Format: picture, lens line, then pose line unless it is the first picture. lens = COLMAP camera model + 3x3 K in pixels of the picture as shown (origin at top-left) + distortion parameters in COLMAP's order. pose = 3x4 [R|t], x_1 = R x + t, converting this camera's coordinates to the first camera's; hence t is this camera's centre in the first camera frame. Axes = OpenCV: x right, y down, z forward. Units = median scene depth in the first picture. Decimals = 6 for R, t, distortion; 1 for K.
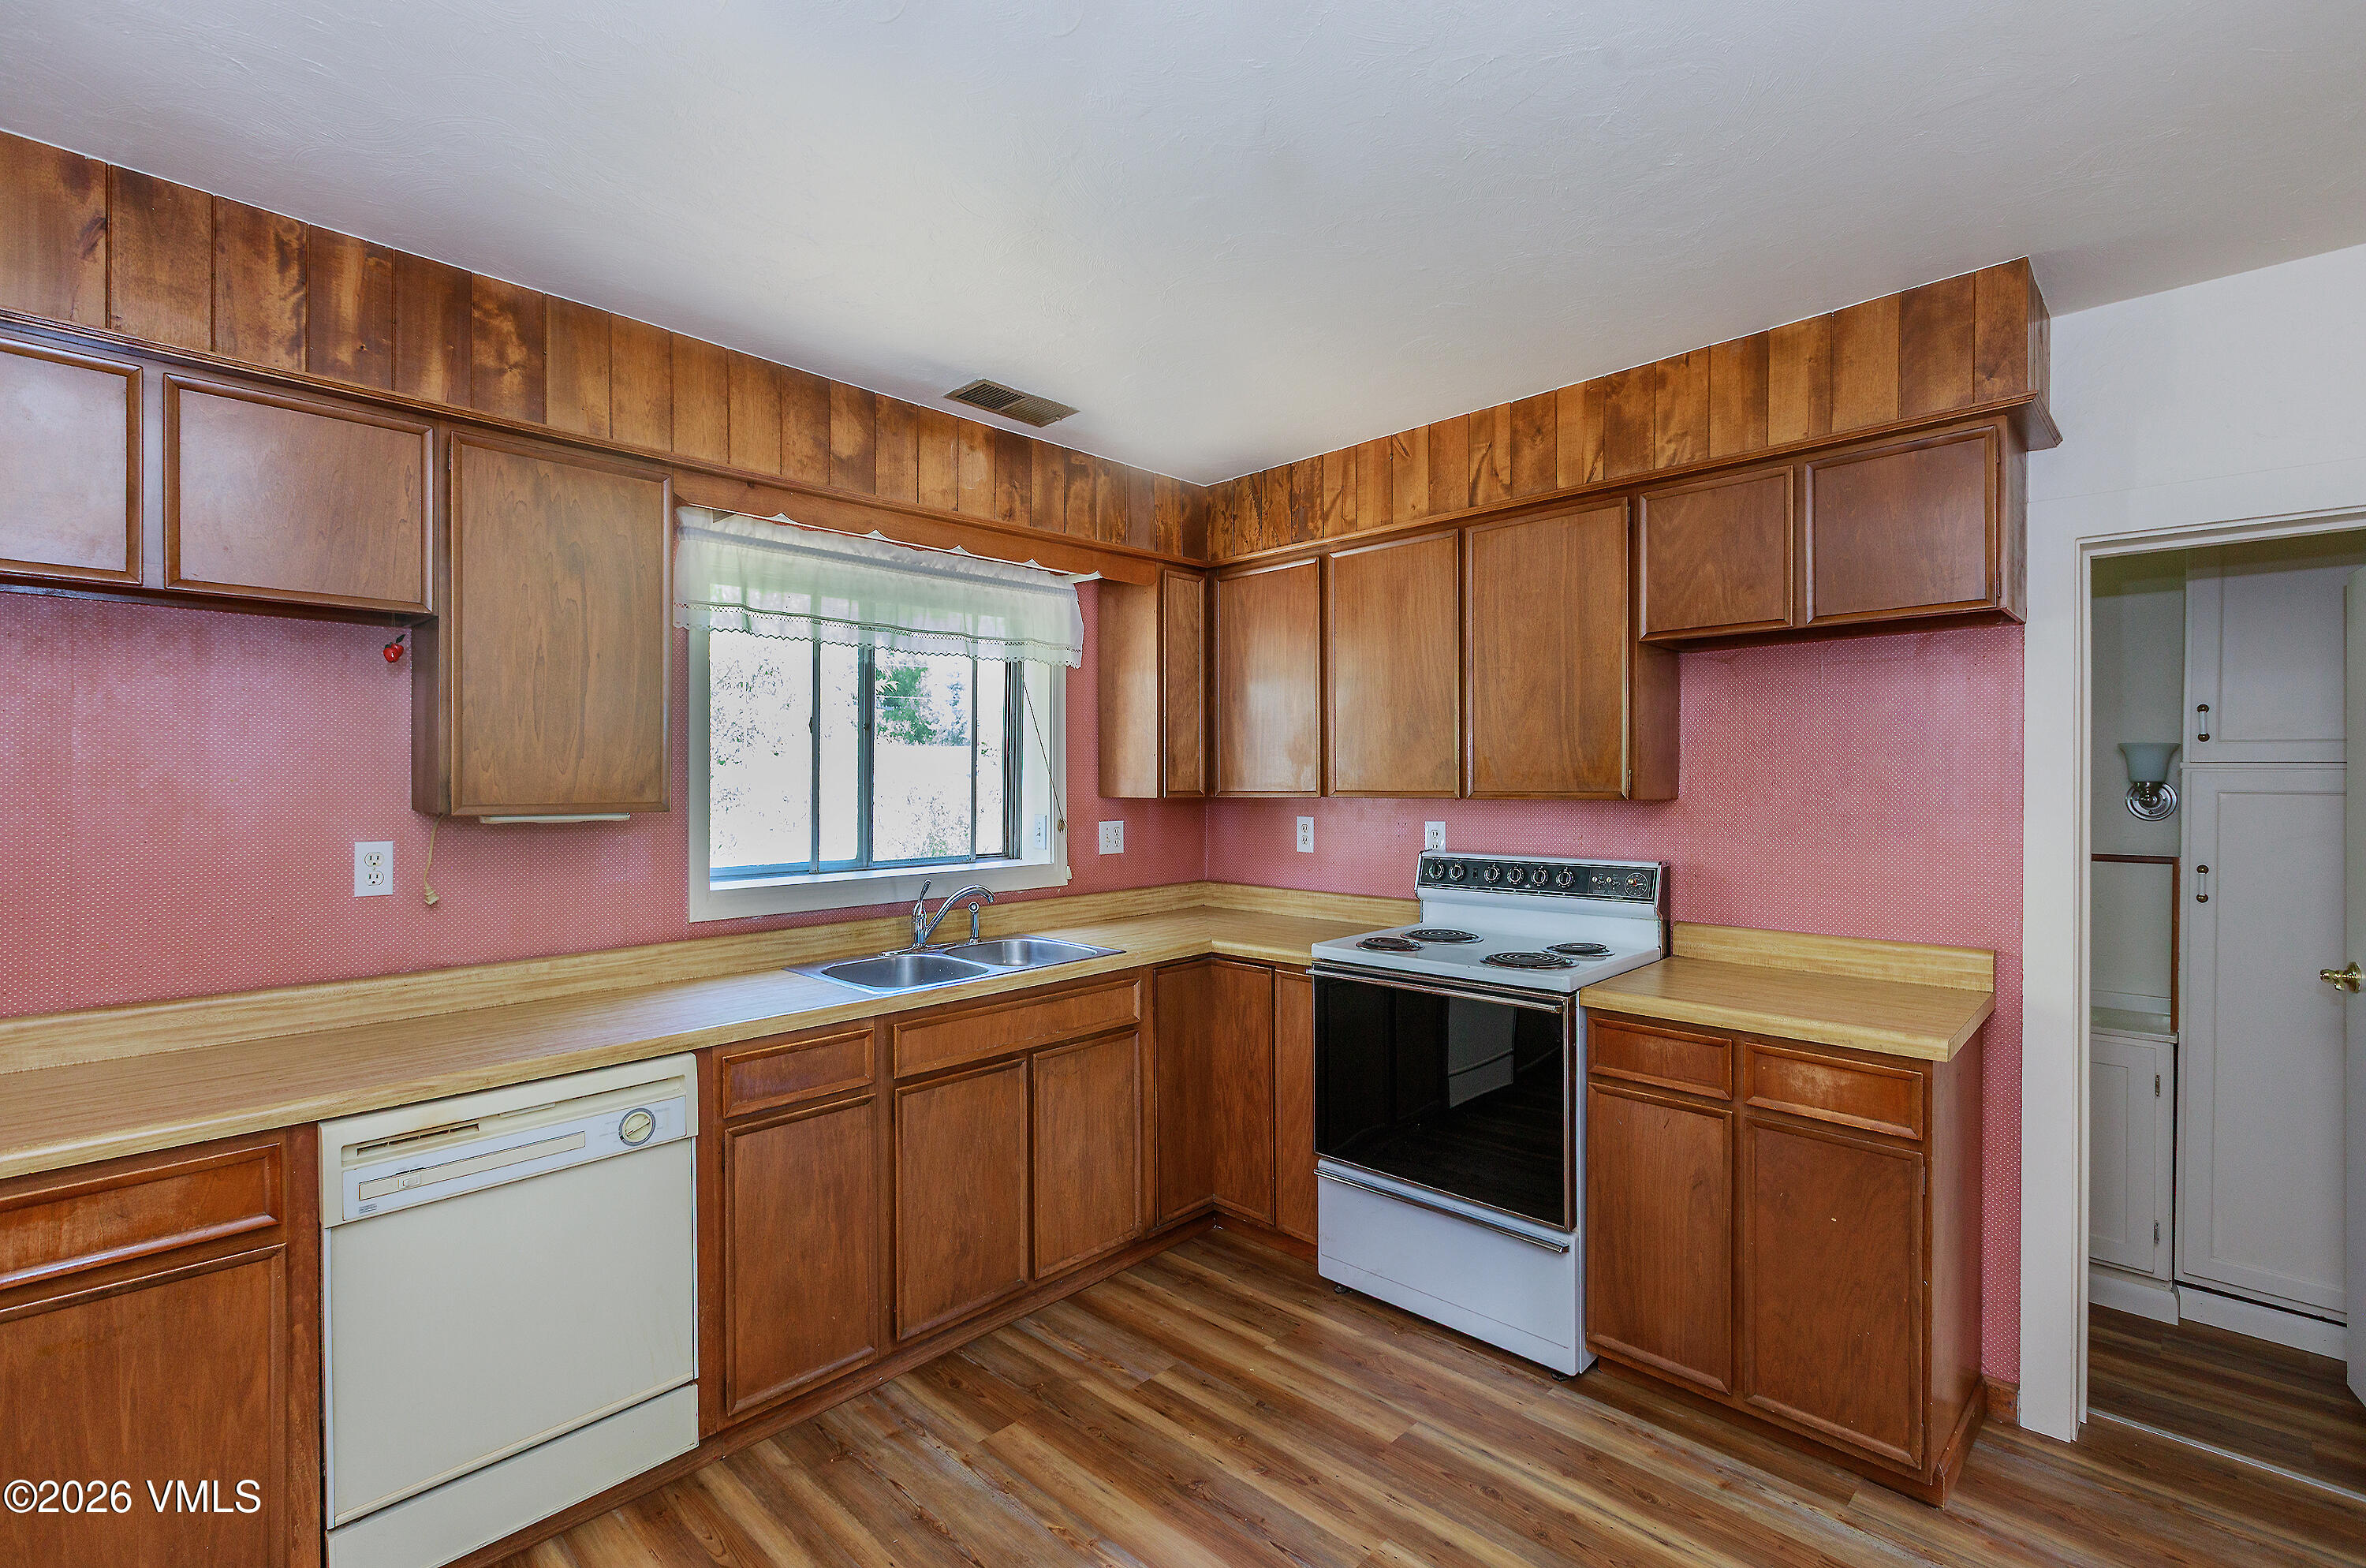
lens RADIAL K [[1093.8, 0, 1183.8], [0, 1093.8, 742.7], [0, 0, 1]] dist [0.000557, -0.000202]
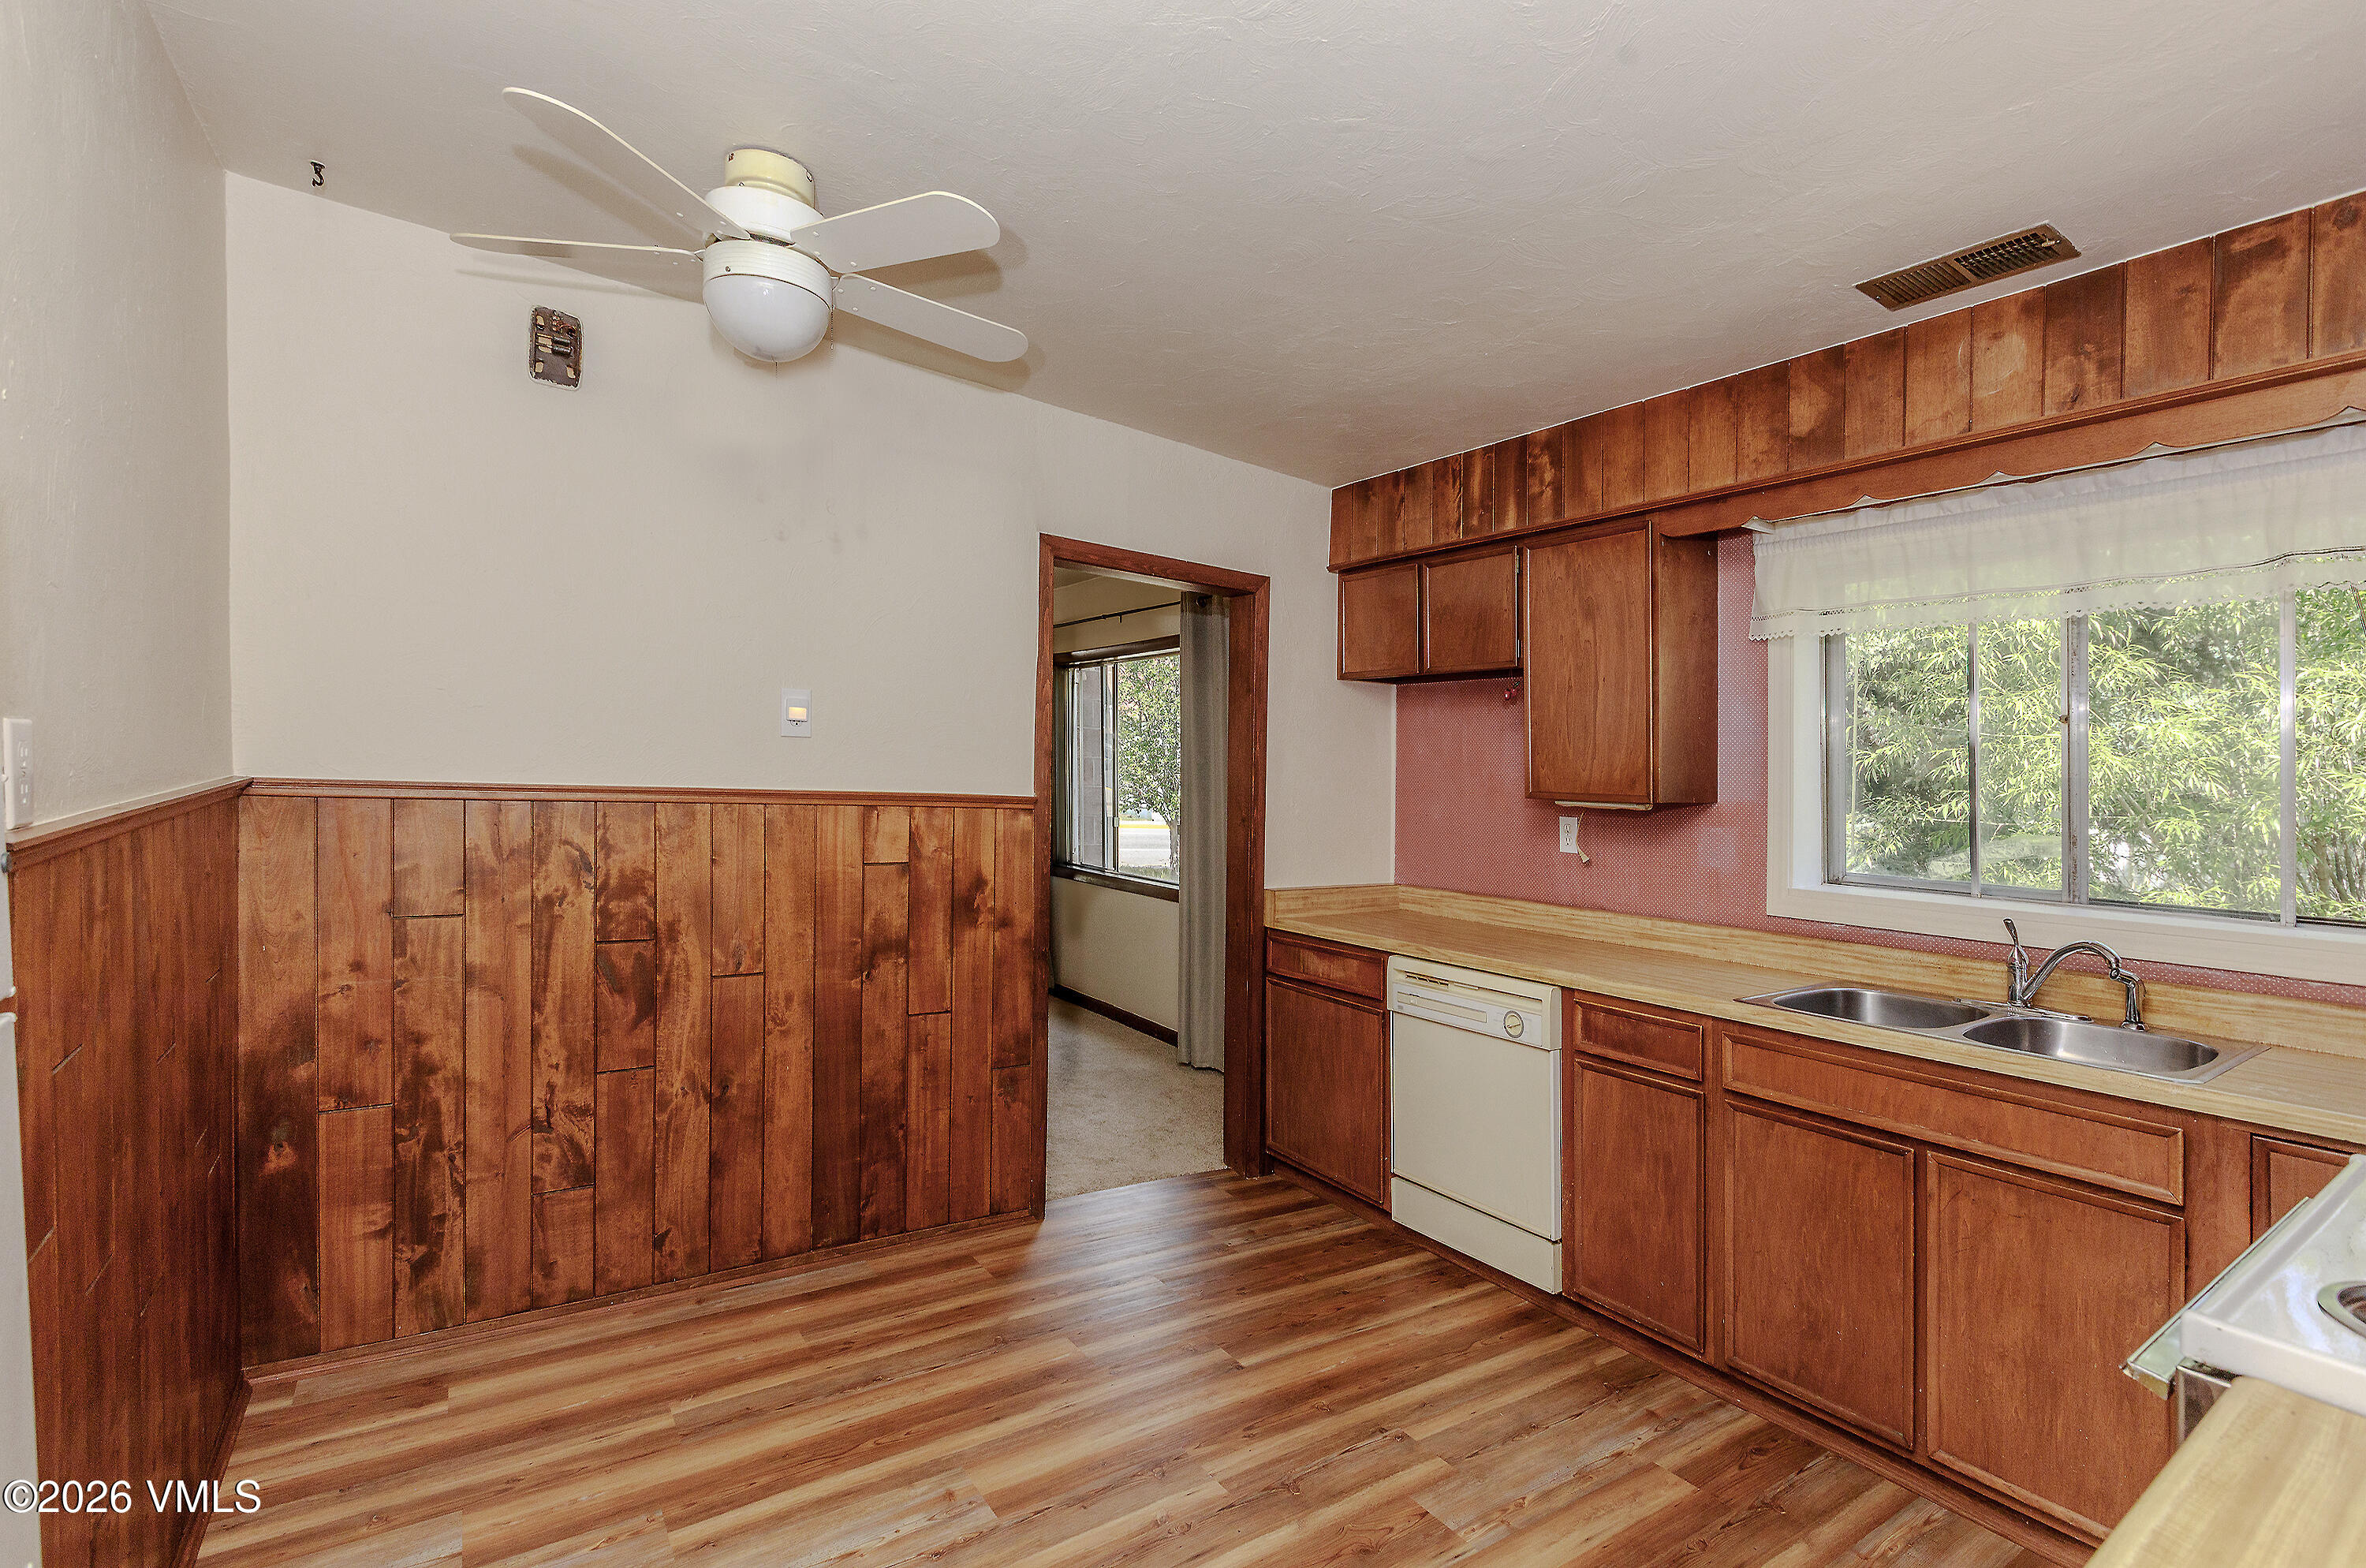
lens RADIAL K [[1076.9, 0, 1183.0], [0, 1076.9, 784.0], [0, 0, 1]] dist [0.000306, -0.000559]
pose [[-0.220662, 0.003034, -0.975346, 0.803284], [0.001095, 0.999995, 0.002863, 0.038717], [0.975350, -0.000437, -0.220664, 0.783401]]
